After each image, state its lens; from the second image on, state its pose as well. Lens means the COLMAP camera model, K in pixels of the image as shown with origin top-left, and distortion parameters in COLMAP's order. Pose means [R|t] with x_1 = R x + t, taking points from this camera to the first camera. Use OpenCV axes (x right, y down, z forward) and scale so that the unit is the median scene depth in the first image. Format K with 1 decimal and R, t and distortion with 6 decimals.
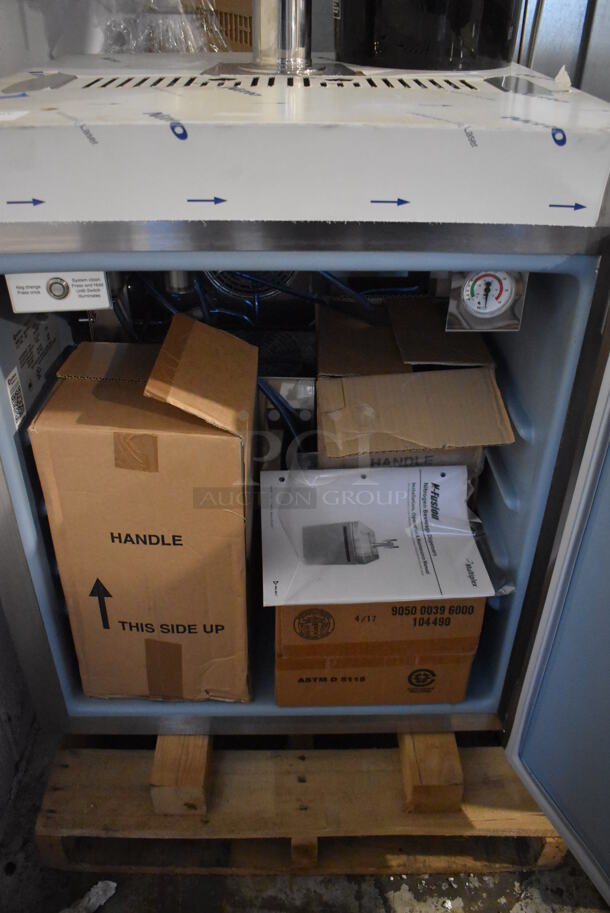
lens RADIAL K [[756.1, 0, 305.1], [0, 756.1, 456.1], [0, 0, 1]] dist [-0.100478, 0.024225]
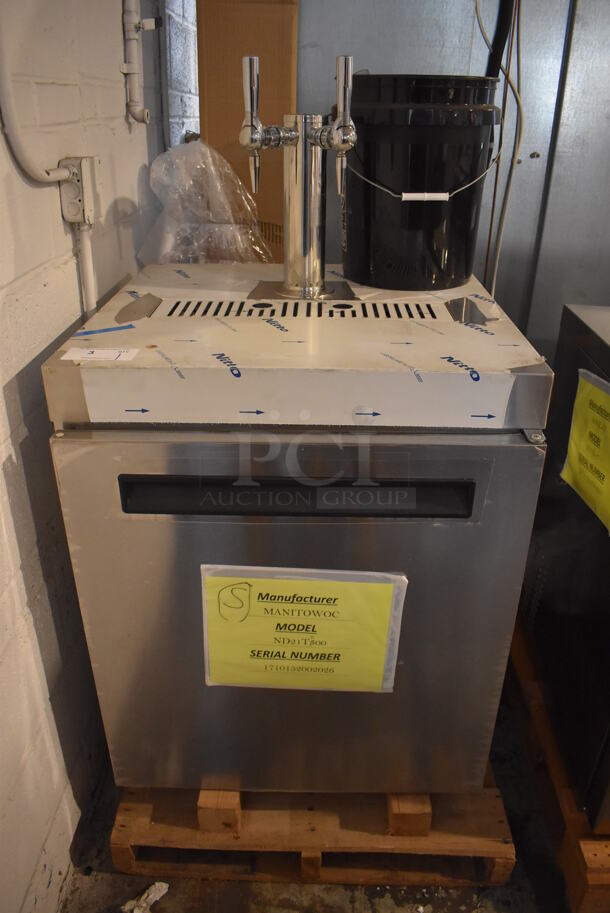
lens RADIAL K [[703.8, 0, 307.1], [0, 703.8, 458.9], [0, 0, 1]] dist [-0.097458, 0.018009]
pose [[0.999314, 0.013517, -0.034471, 0.024292], [-0.017072, 0.994324, -0.105013, -0.057287], [0.032856, 0.105530, 0.993873, -0.297404]]
